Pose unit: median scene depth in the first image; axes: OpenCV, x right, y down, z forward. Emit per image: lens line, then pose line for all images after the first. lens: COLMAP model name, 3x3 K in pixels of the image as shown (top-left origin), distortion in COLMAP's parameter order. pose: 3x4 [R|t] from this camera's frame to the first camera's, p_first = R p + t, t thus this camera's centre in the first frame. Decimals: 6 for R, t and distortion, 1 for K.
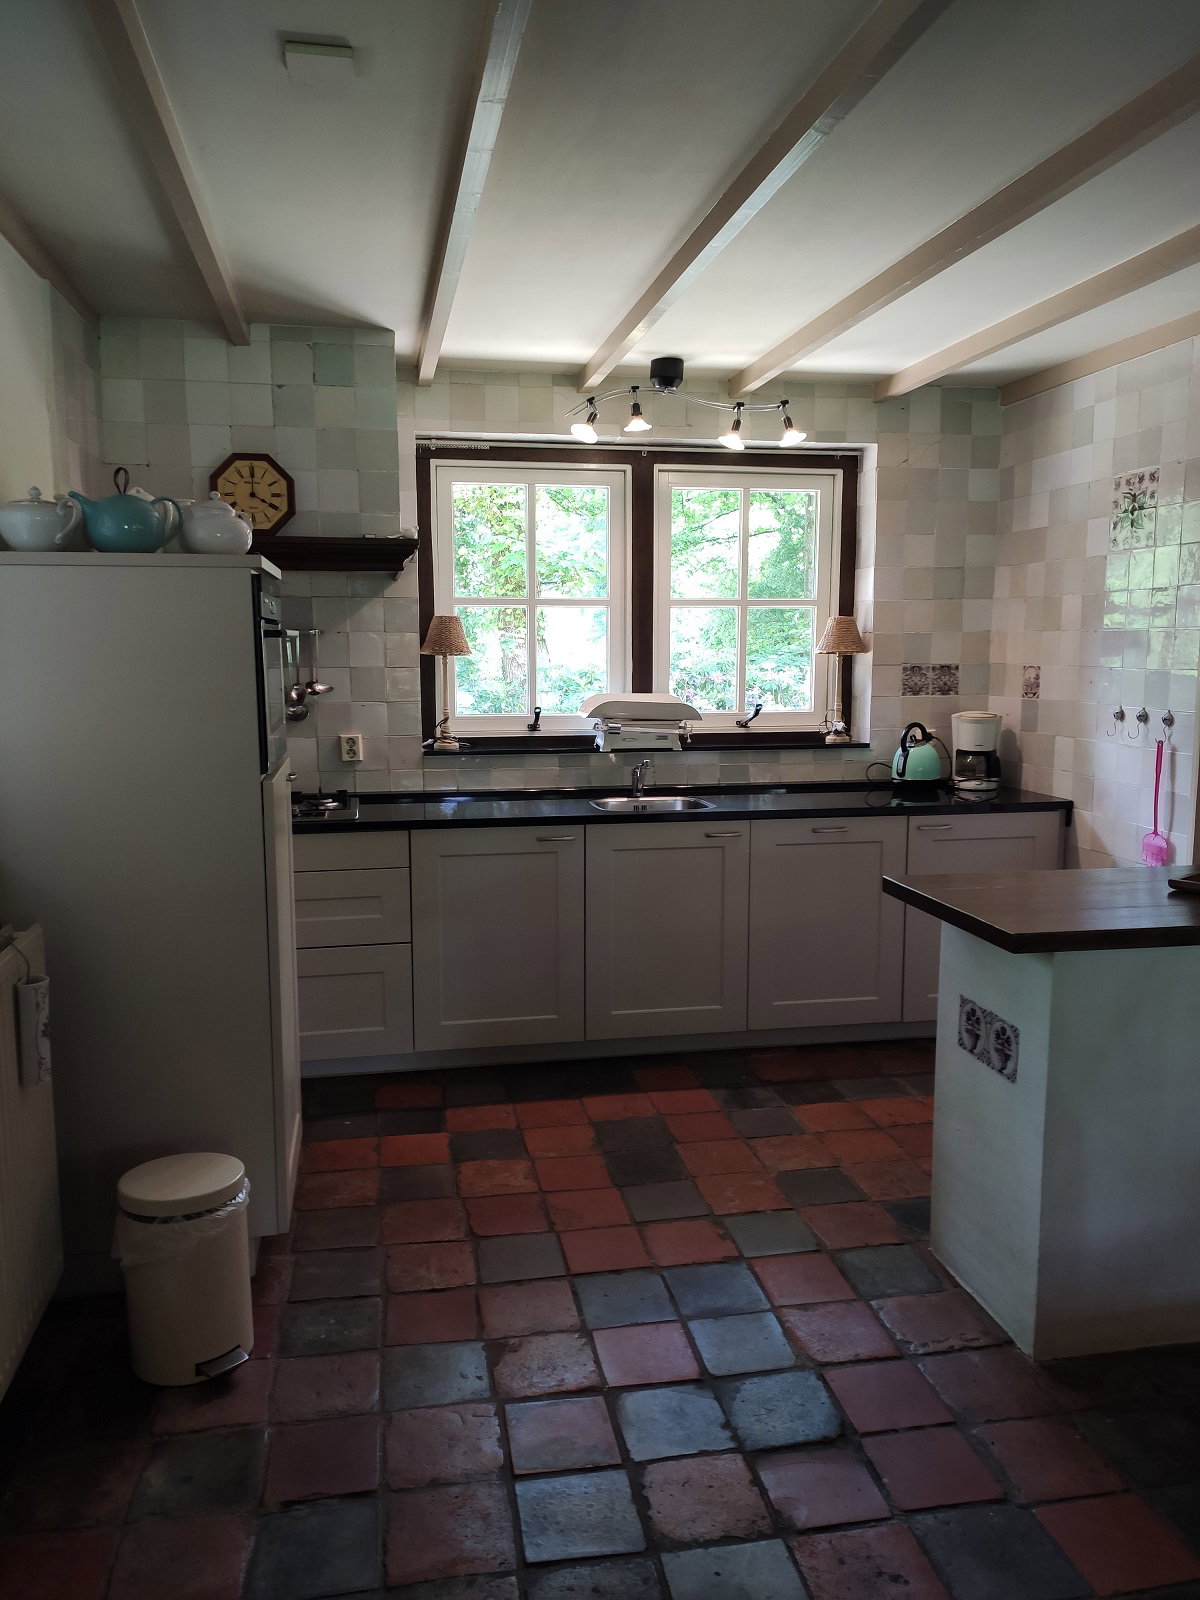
lens RADIAL K [[1203.6, 0, 594.3], [0, 1203.6, 792.1], [0, 0, 1]] dist [0.096613, -0.138449]
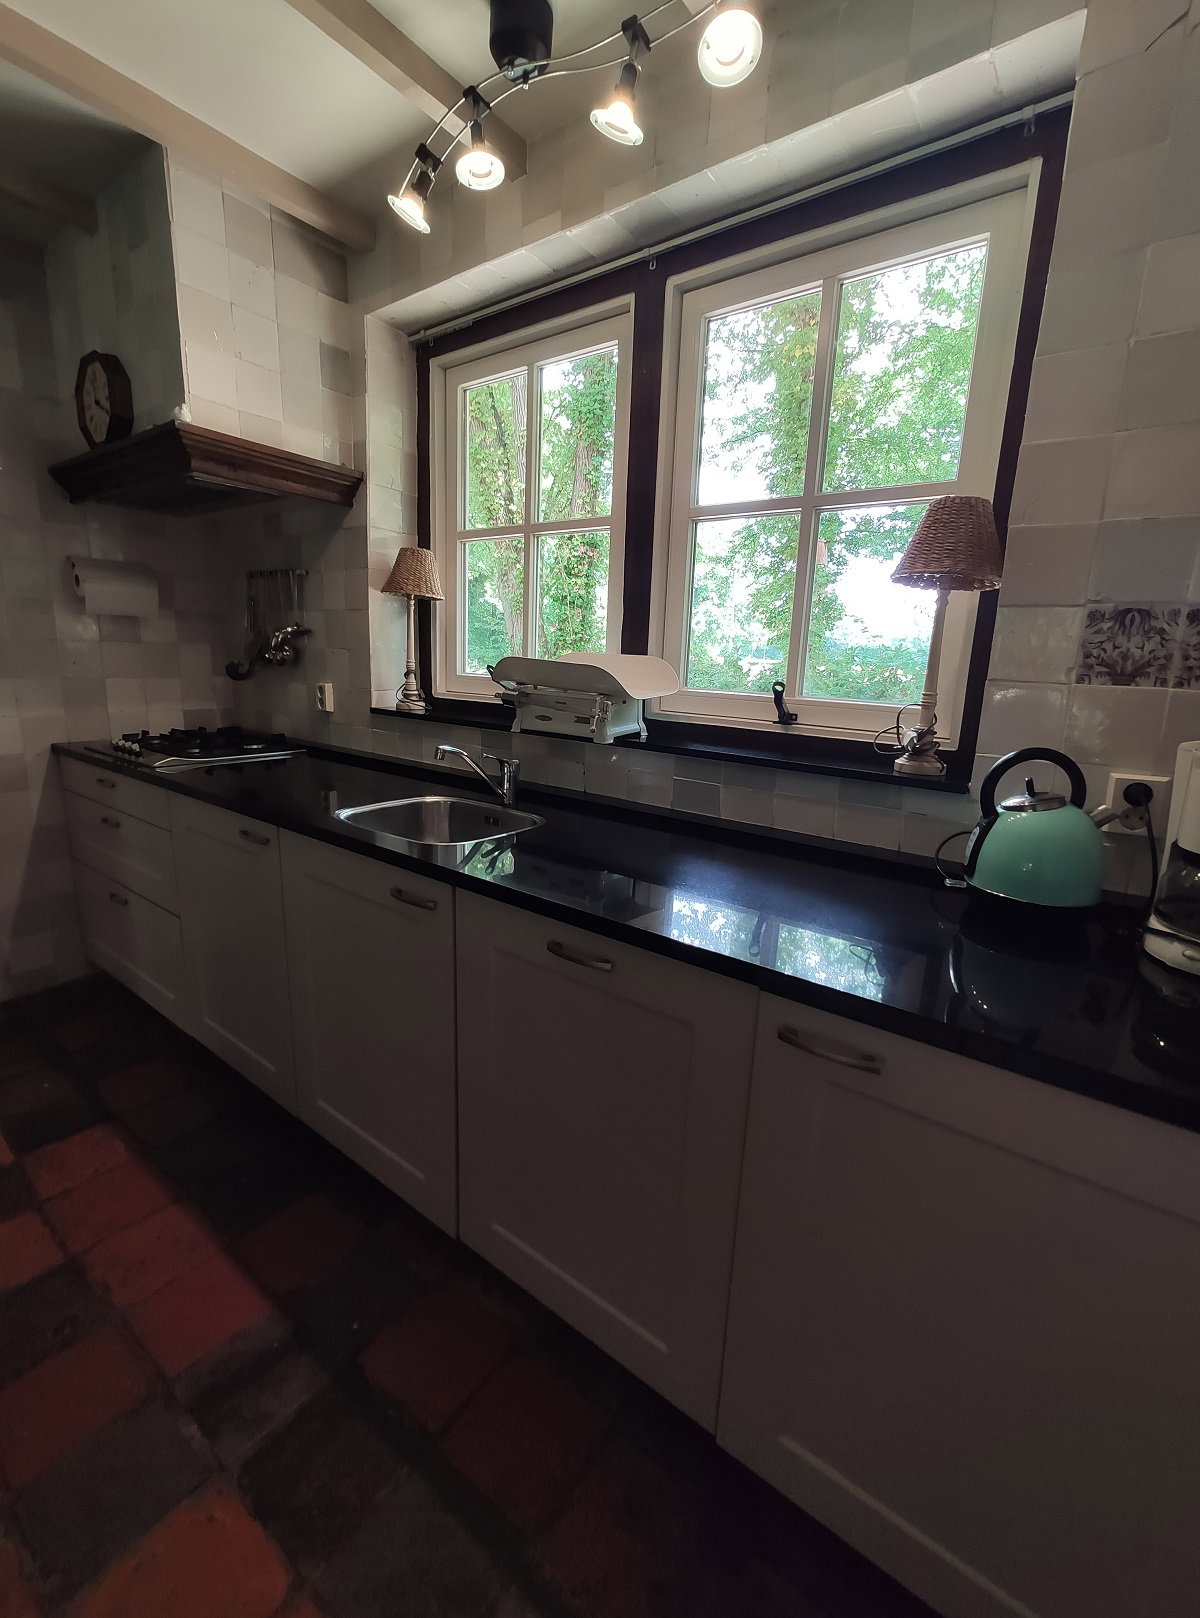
lens RADIAL K [[708.3, 0, 595.8], [0, 708.3, 806.4], [0, 0, 1]] dist [-0.042849, 0.034343]
pose [[0.667068, 0.183045, -0.722160, 0.341862], [-0.138170, 0.982926, 0.121512, -0.047343], [0.732072, 0.018723, 0.680970, 0.760193]]
